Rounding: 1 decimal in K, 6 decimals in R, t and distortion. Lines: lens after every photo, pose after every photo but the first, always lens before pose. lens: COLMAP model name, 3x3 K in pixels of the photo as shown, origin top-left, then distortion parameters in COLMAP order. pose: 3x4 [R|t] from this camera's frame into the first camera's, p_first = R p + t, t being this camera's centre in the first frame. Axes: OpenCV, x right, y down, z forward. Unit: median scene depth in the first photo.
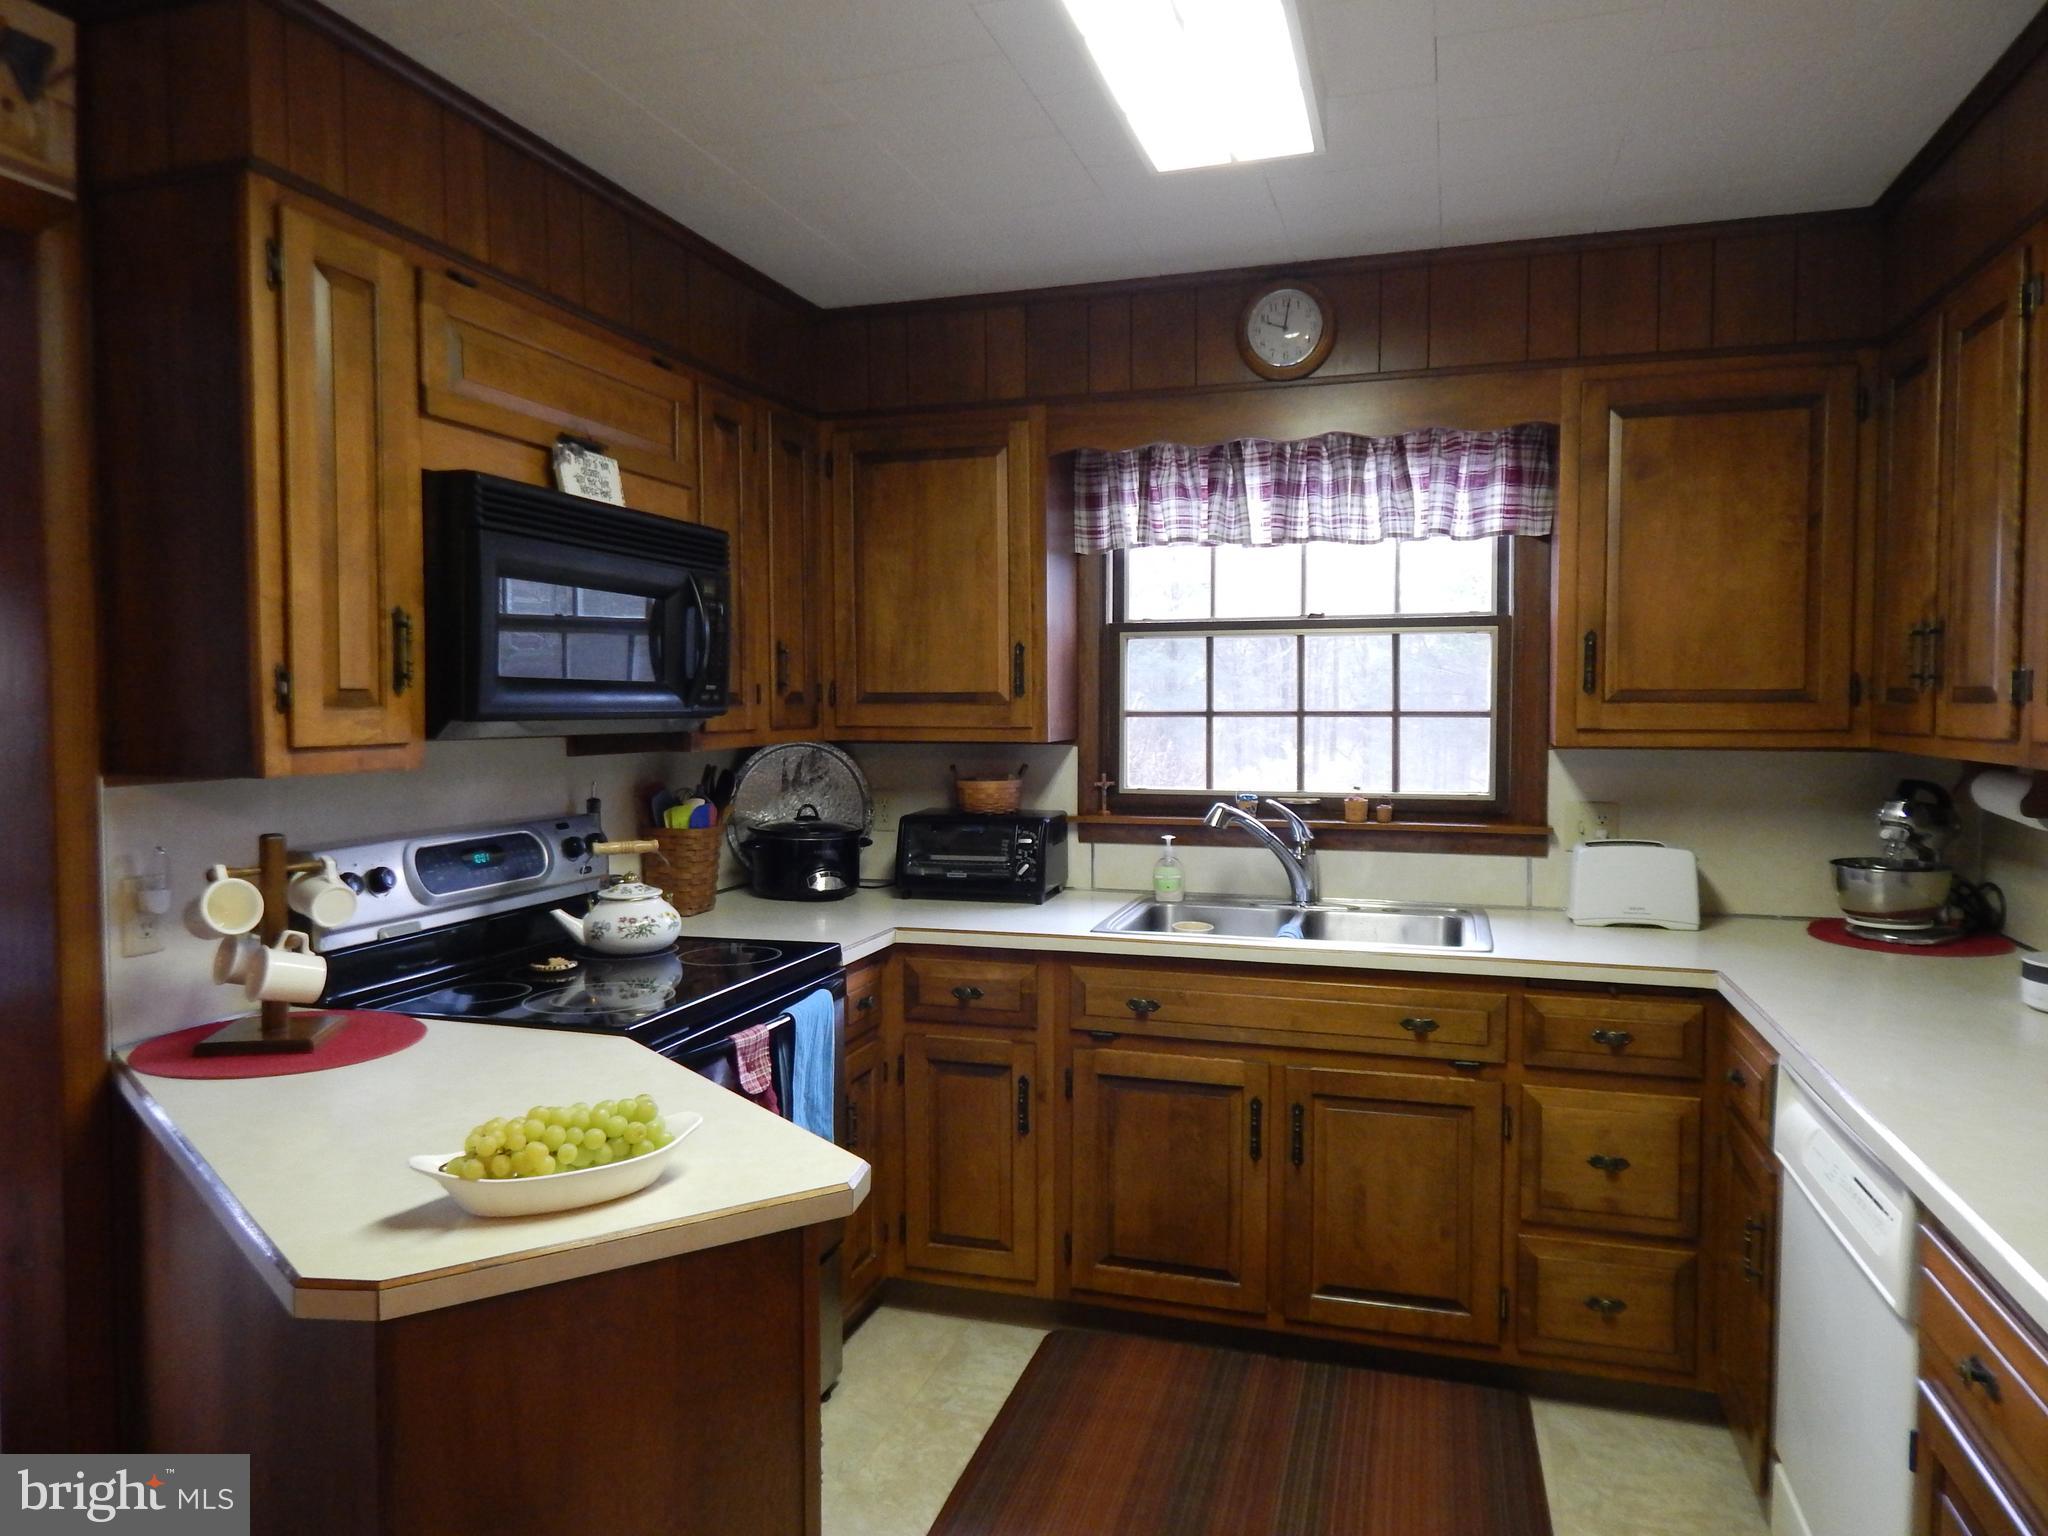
lens RADIAL K [[1368.4, 0, 1019.5], [0, 1368.4, 769.7], [0, 0, 1]] dist [0.011556, -0.010503]
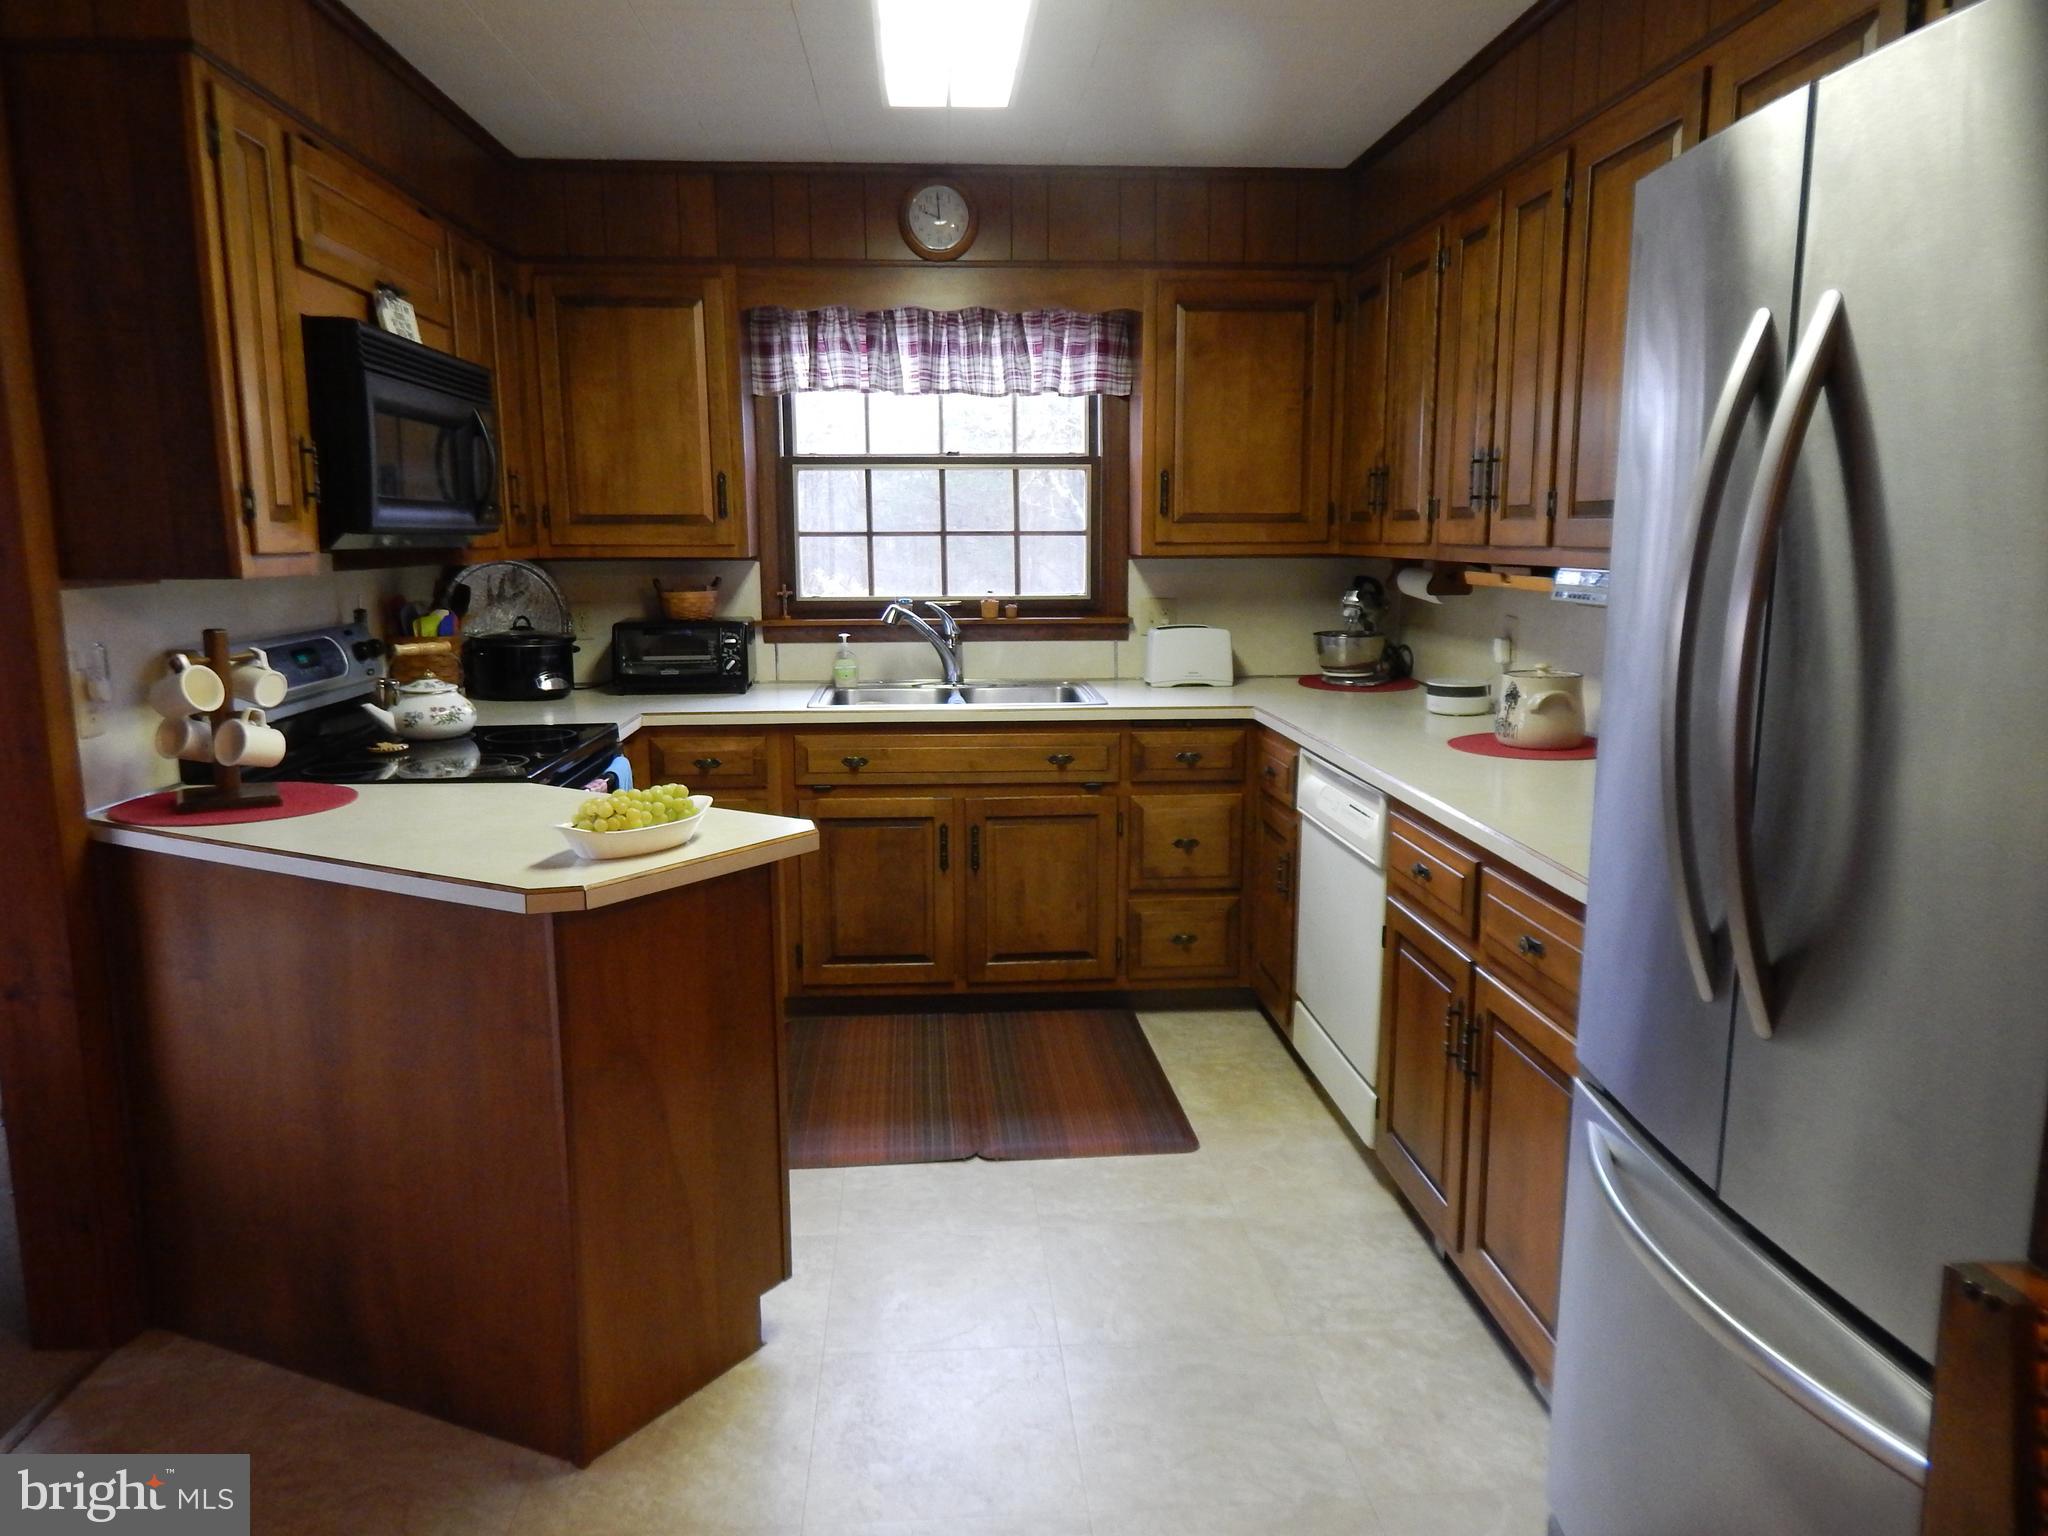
lens RADIAL K [[1368.4, 0, 1025.8], [0, 1368.4, 770.8], [0, 0, 1]] dist [0.011556, -0.010503]
pose [[0.932201, -0.063734, 0.356285, -0.221412], [0.020029, 0.991949, 0.125040, 0.023522], [-0.361386, -0.109427, 0.925973, -0.251851]]
